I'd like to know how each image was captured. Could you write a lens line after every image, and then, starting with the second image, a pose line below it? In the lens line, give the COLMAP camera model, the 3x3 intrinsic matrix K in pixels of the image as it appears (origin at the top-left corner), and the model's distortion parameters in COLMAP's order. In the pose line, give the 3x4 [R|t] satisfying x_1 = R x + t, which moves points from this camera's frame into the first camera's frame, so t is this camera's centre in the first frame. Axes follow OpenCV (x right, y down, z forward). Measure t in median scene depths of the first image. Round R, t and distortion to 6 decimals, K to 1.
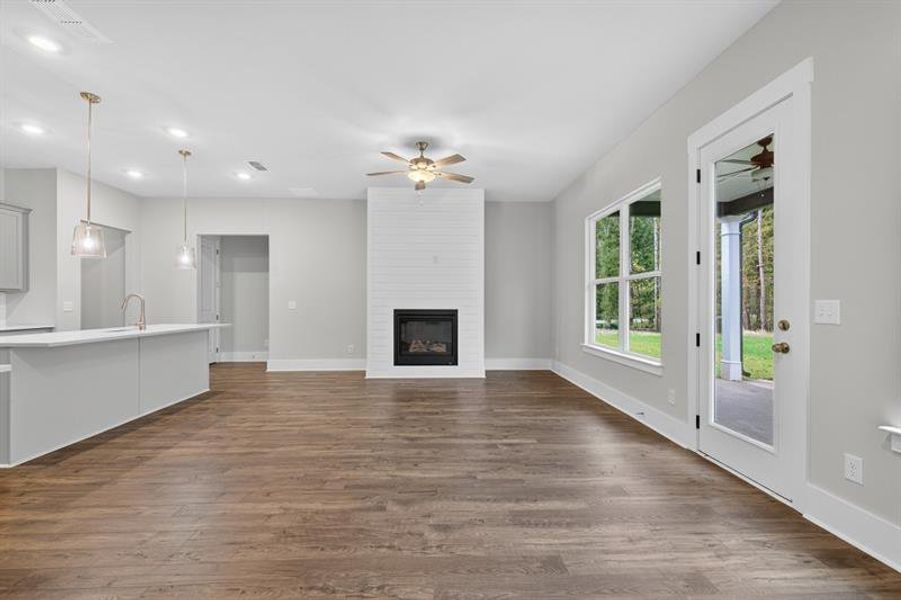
lens RADIAL K [[411.6, 0, 456.3], [0, 411.6, 305.1], [0, 0, 1]] dist [0.008911, -0.002596]
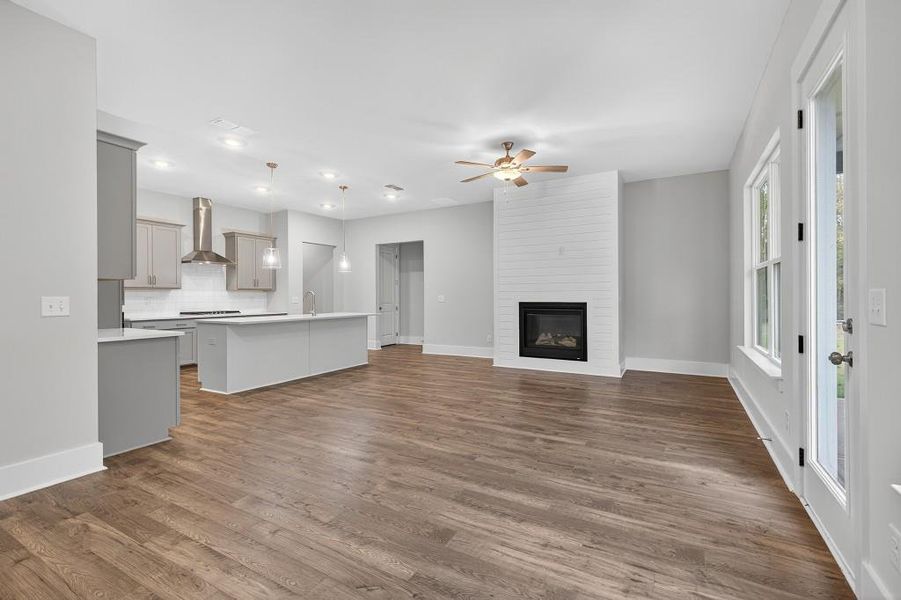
lens RADIAL K [[411.6, 0, 445.8], [0, 411.6, 296.8], [0, 0, 1]] dist [0.008911, -0.002596]
pose [[0.840748, -0.005997, -0.541393, 0.362847], [0.003688, 0.999979, -0.005350, 0.002077], [0.541414, 0.002502, 0.840753, 0.038365]]
